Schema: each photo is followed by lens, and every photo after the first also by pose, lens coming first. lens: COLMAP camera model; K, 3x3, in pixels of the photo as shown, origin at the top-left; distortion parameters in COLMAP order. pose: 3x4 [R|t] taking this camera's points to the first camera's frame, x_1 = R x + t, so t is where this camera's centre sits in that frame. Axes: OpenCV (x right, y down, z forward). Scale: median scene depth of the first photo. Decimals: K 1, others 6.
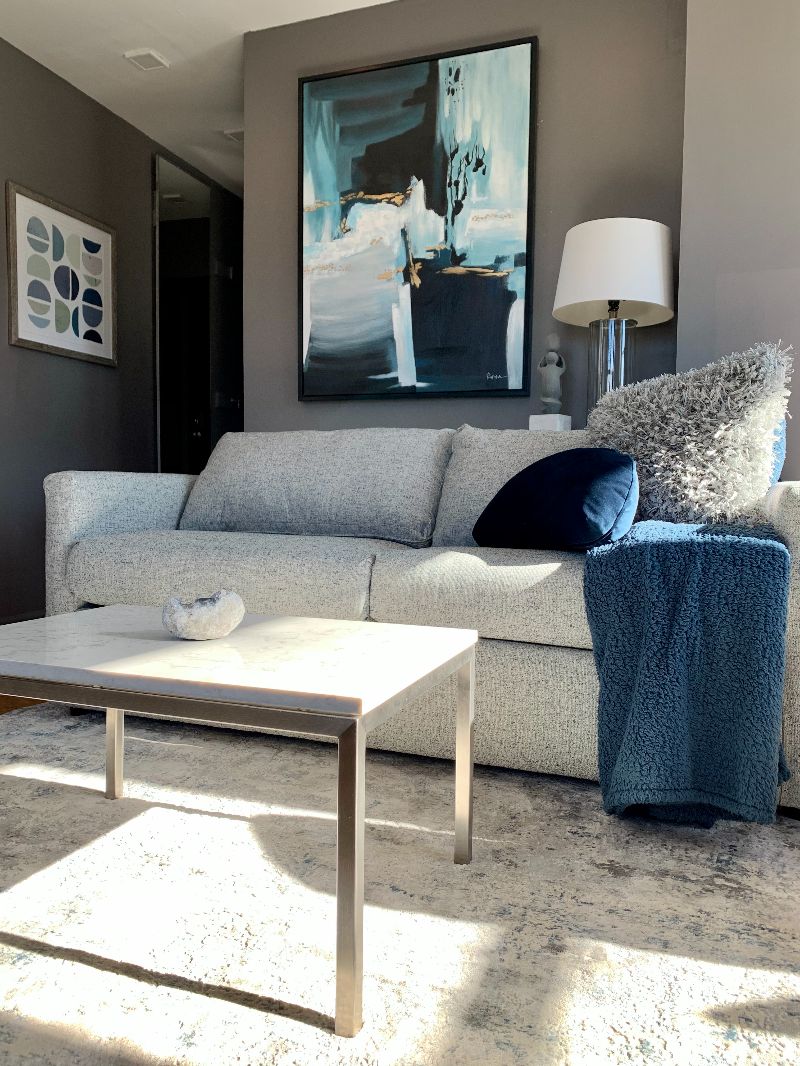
lens RADIAL K [[815.1, 0, 397.2], [0, 815.1, 534.6], [0, 0, 1]] dist [0.037155, -0.041369]
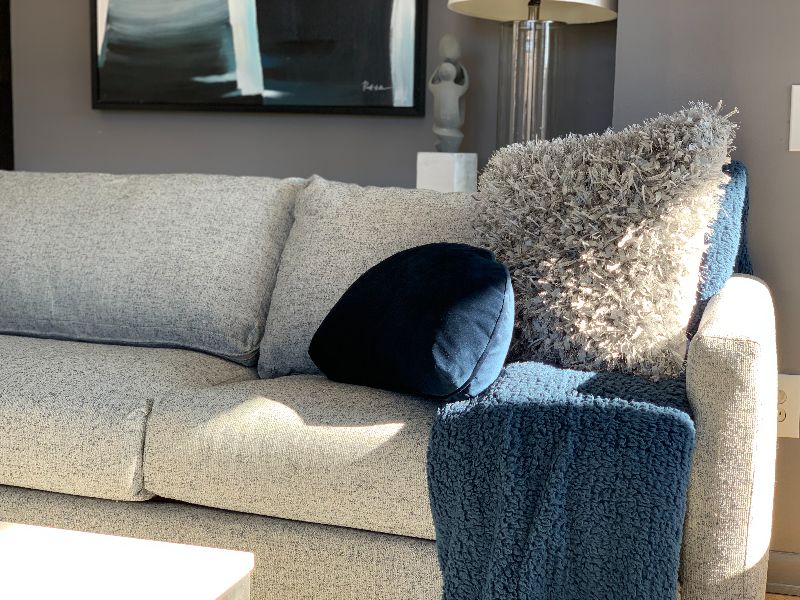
lens RADIAL K [[1204.4, 0, 399.1], [0, 1204.4, 299.0], [0, 0, 1]] dist [0.084372, 0.000000]
pose [[0.998093, 0.000433, 0.061724, 0.123979], [-0.005033, 0.997216, 0.074395, -0.145022], [-0.061520, -0.074564, 0.995317, -0.049701]]
